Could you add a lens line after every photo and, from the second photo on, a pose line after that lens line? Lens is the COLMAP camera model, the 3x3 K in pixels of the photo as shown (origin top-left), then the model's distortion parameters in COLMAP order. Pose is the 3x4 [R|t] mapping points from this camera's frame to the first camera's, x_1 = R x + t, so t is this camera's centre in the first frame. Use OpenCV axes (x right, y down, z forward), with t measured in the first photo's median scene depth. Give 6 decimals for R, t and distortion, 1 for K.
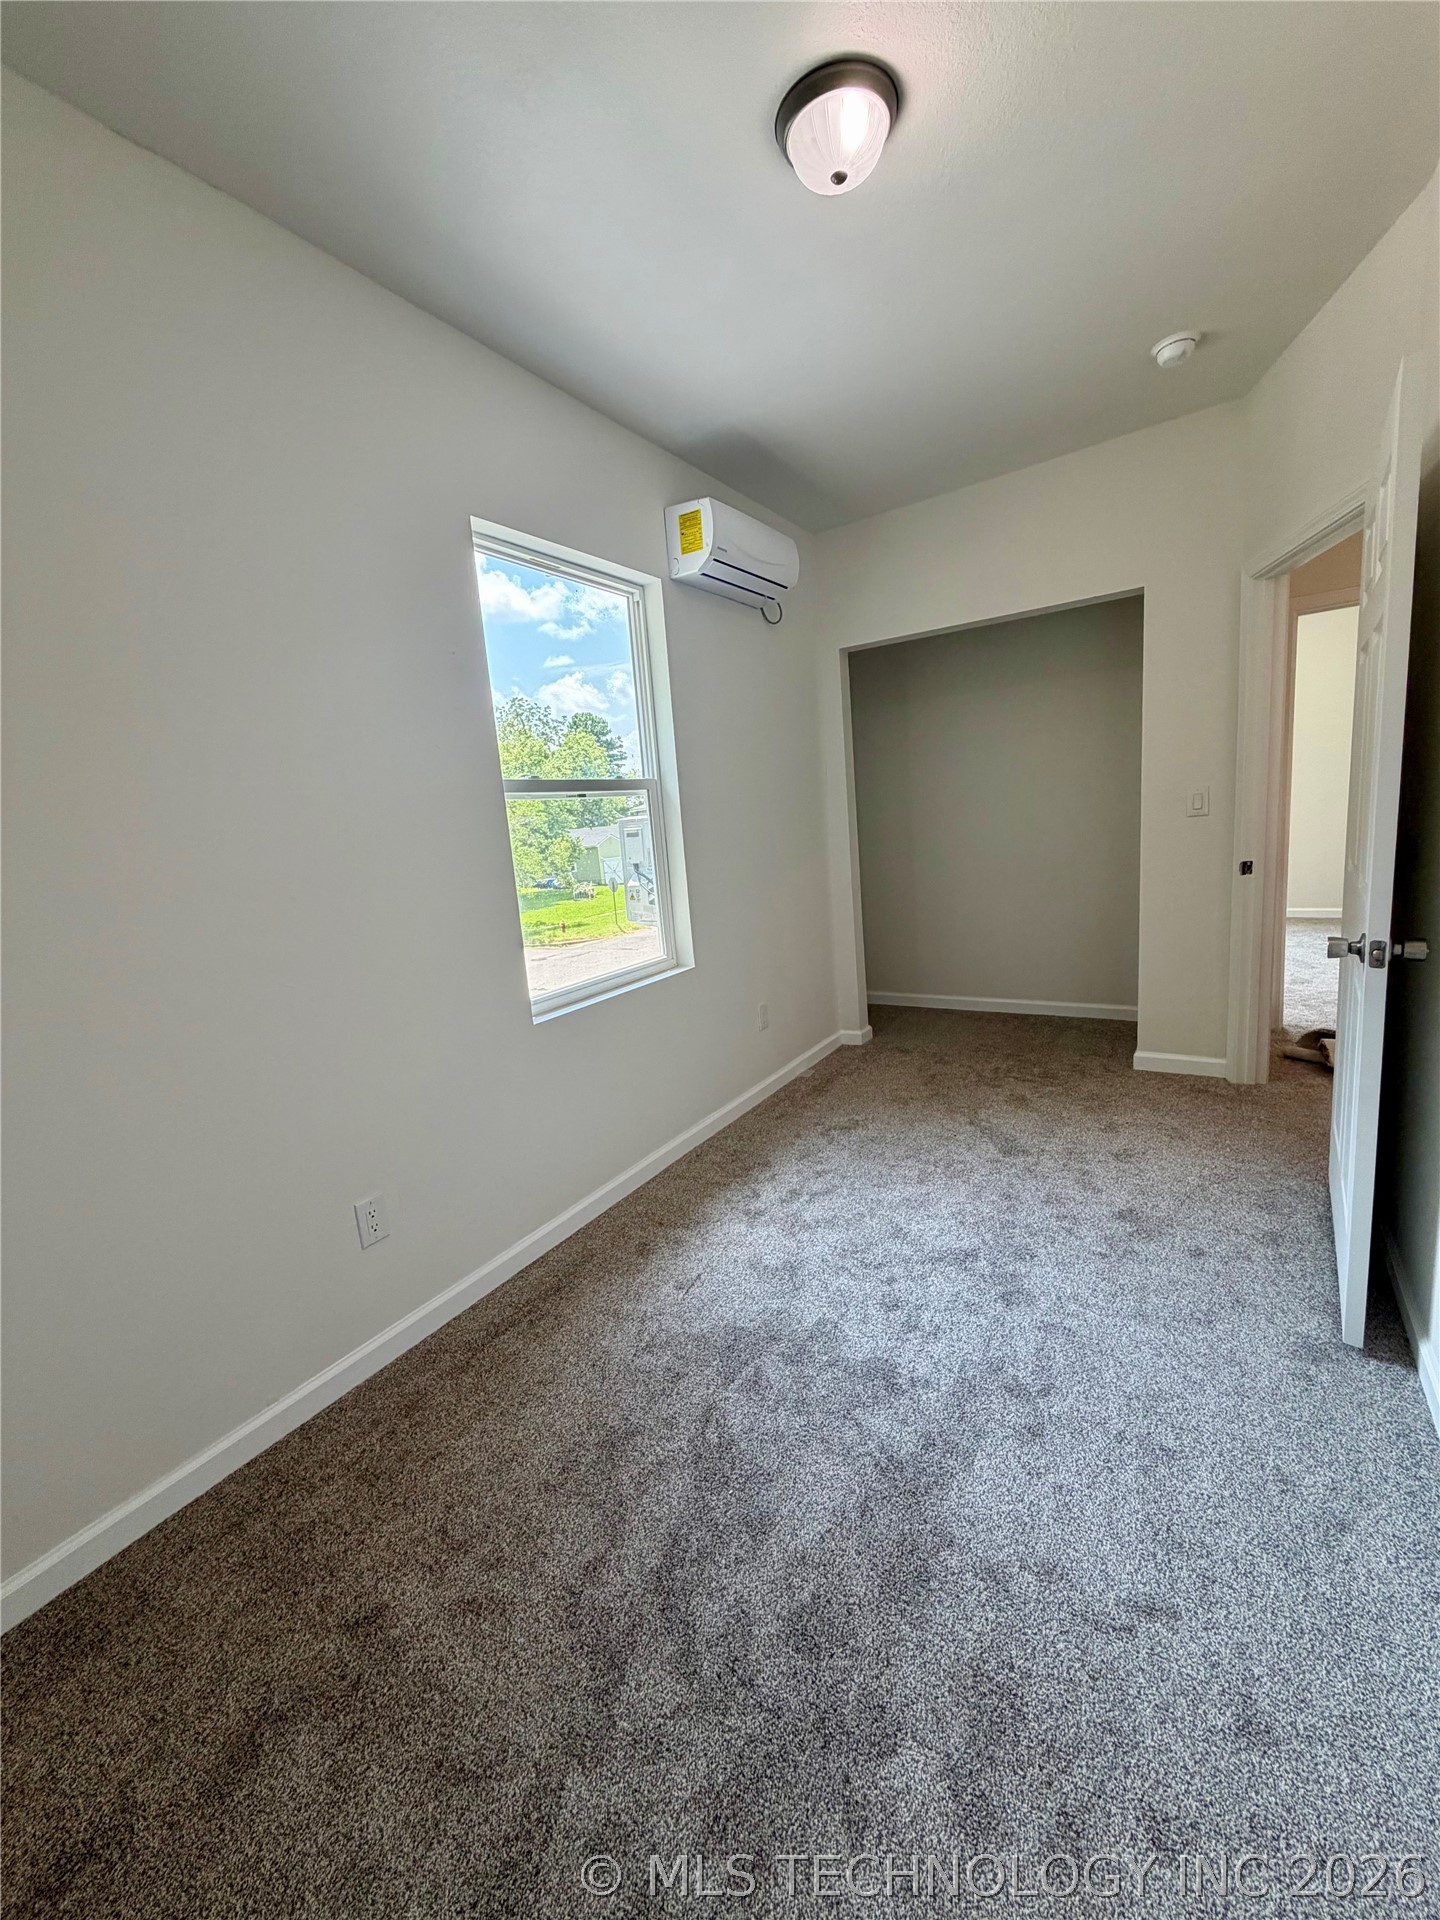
lens RADIAL K [[767.6, 0, 717.1], [0, 767.6, 954.5], [0, 0, 1]] dist [0.000500, -0.000327]
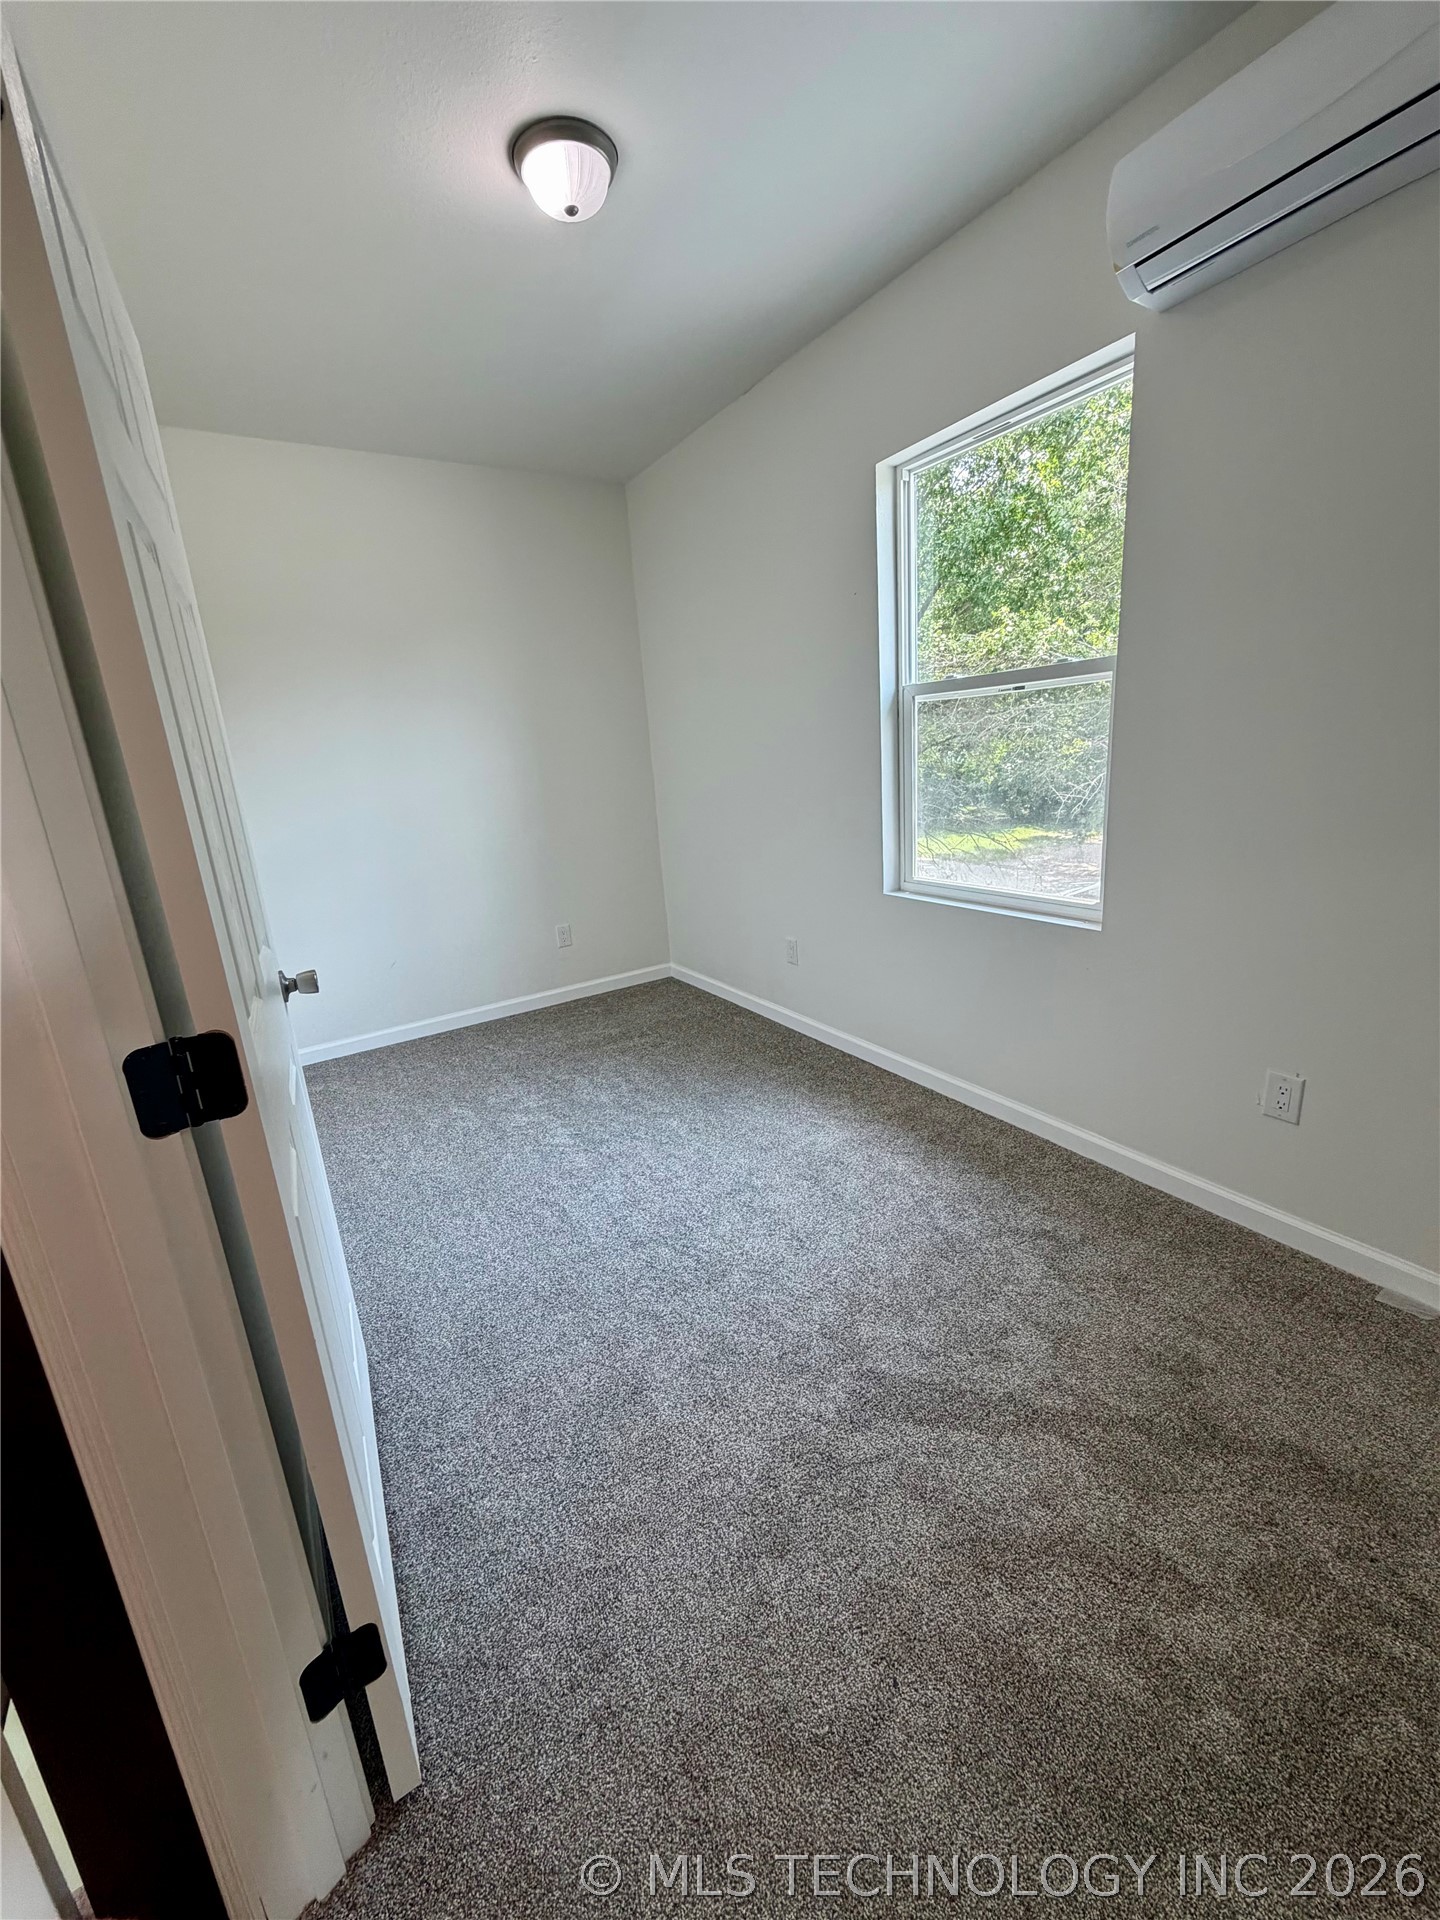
lens RADIAL K [[767.6, 0, 717.1], [0, 767.6, 954.5], [0, 0, 1]] dist [0.000500, -0.000327]
pose [[-0.417290, 0.343980, -0.841158, 0.774913], [-0.051596, 0.915136, 0.399829, -0.246059], [0.907307, 0.210245, -0.364129, 1.004627]]
